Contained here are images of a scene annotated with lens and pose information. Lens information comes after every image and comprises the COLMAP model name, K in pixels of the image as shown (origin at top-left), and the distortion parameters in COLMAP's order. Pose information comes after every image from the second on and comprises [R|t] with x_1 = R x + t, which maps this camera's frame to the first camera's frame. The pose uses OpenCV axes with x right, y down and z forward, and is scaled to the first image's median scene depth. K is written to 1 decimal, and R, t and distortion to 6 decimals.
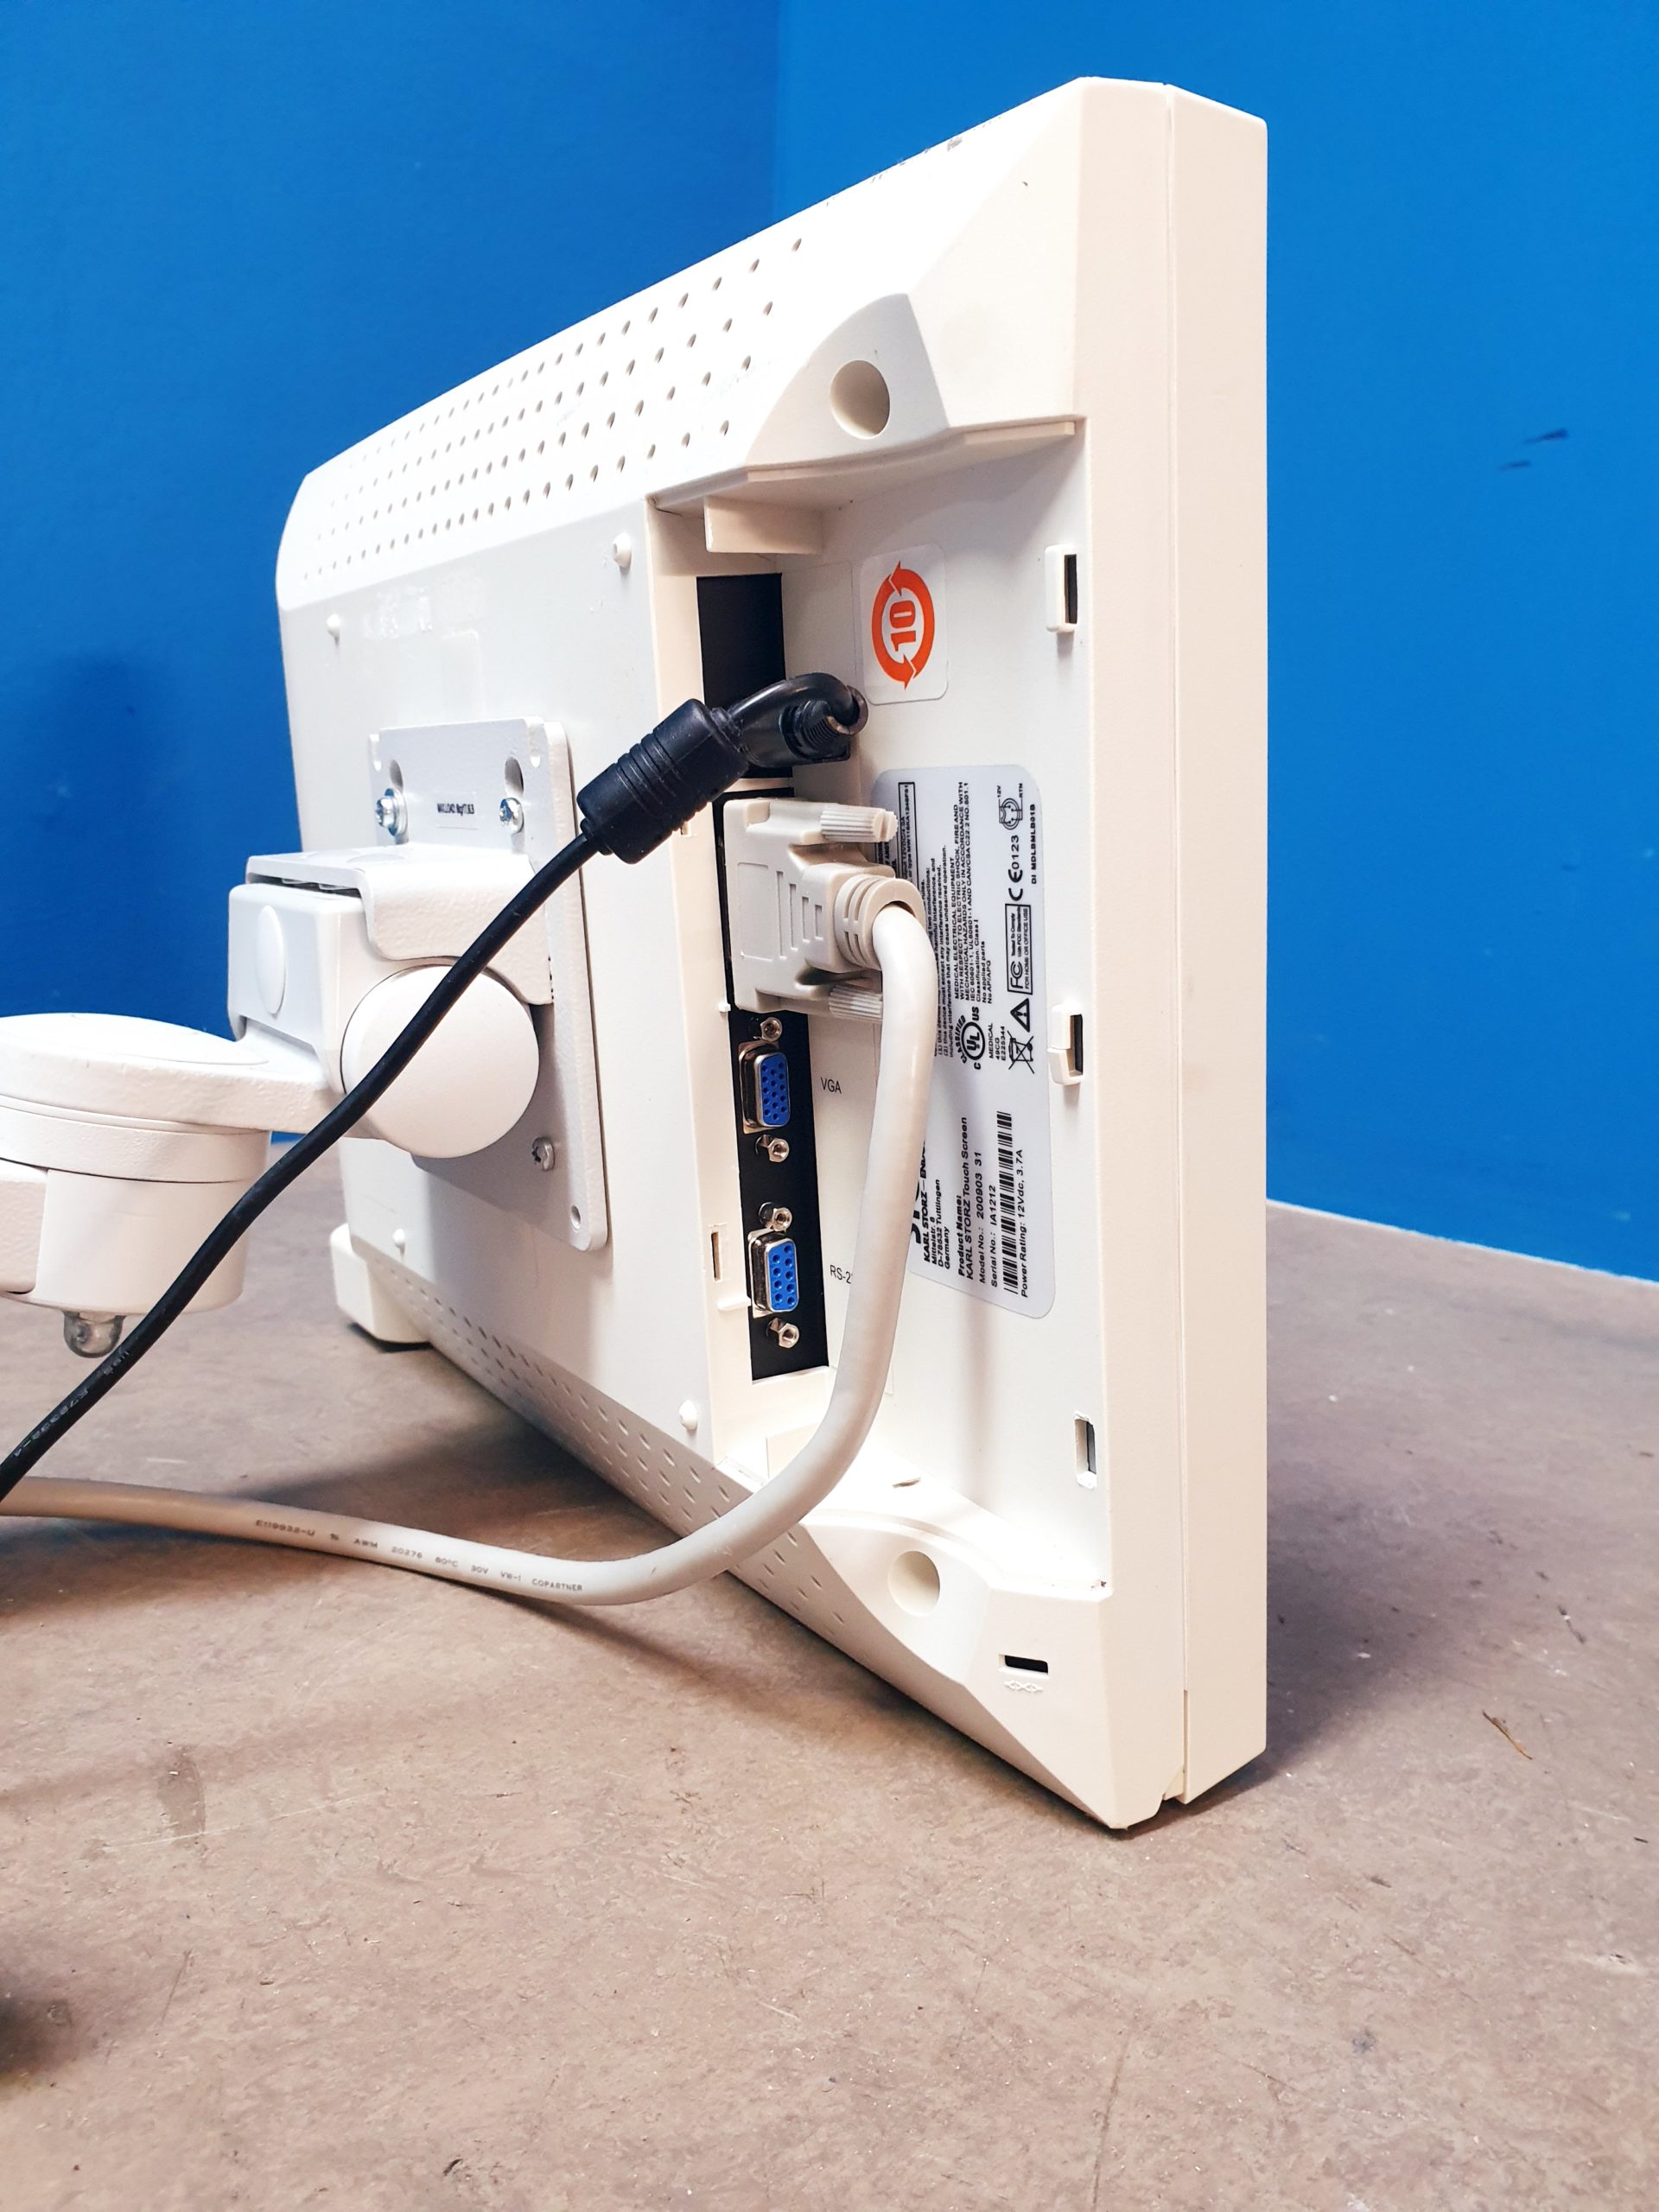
lens RADIAL K [[1699.8, 0, 832.4], [0, 1699.8, 1111.9], [0, 0, 1]] dist [-0.031854, 0.023683]
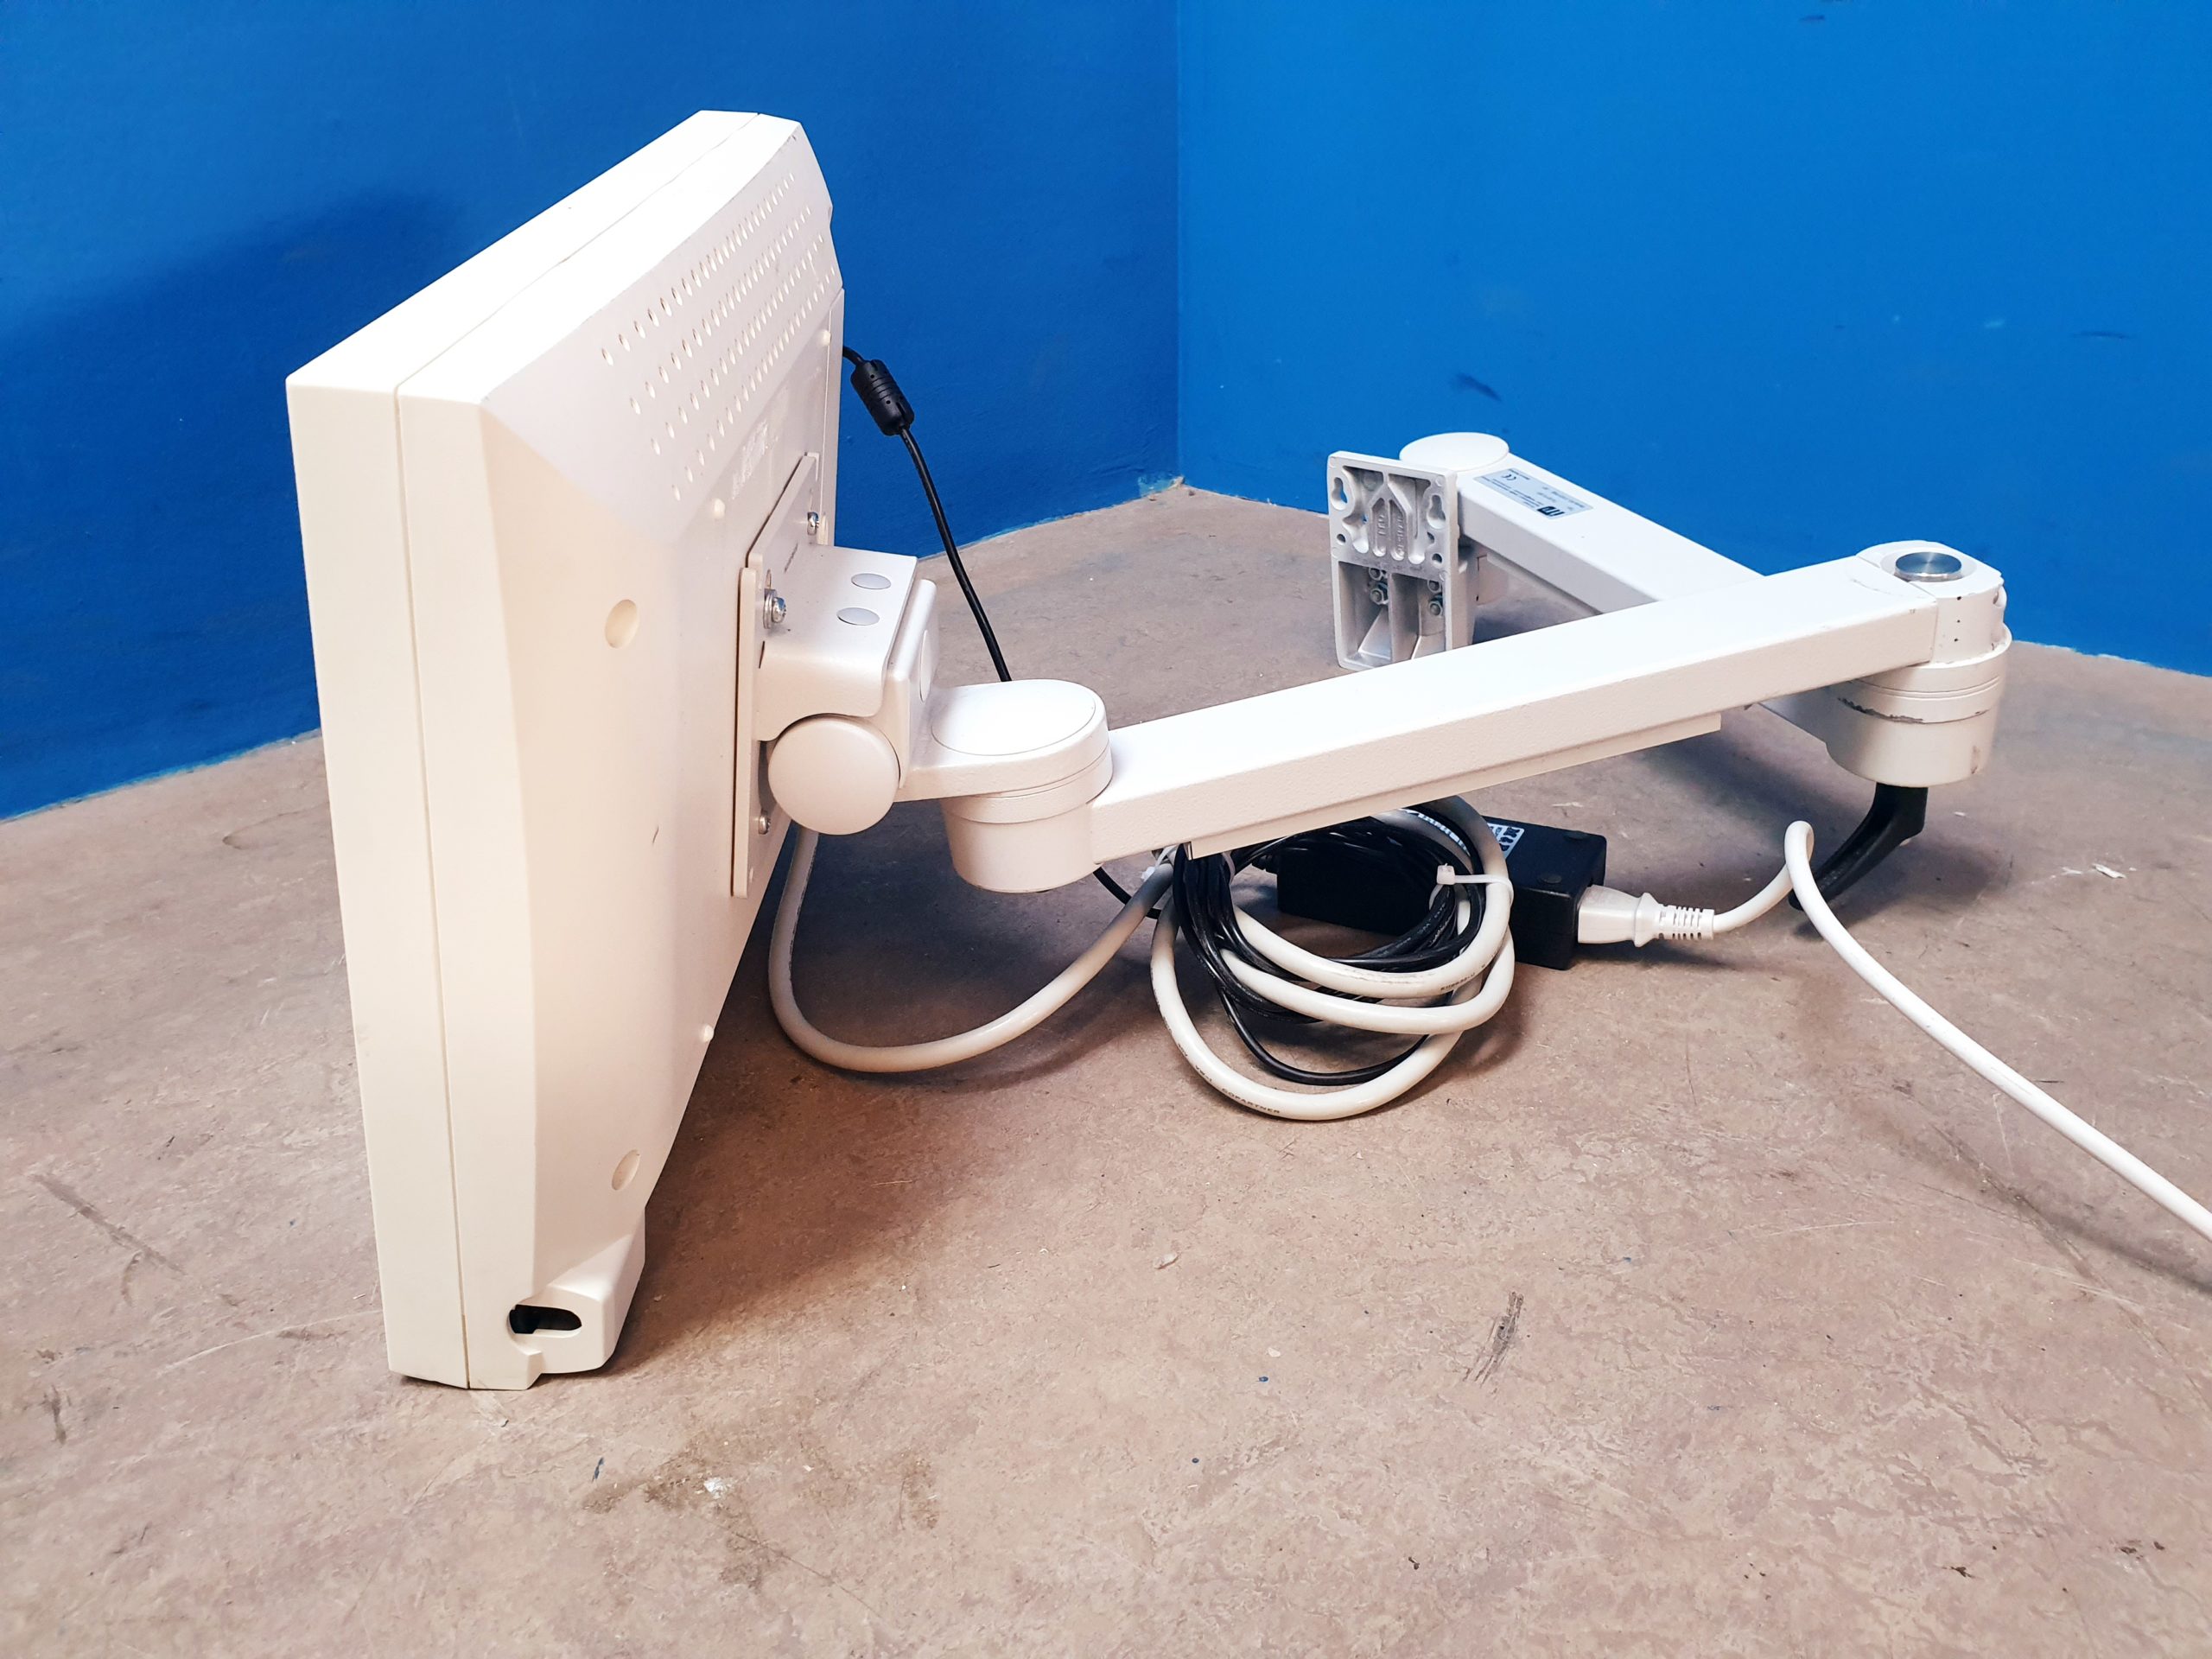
lens RADIAL K [[1699.8, 0, 1111.5], [0, 1699.8, 831.3], [0, 0, 1]] dist [-0.031854, 0.023683]
pose [[0.996156, -0.082525, 0.029372, -0.691908], [0.071683, 0.960713, 0.268126, -0.460328], [-0.050345, -0.264990, 0.962936, -1.226524]]
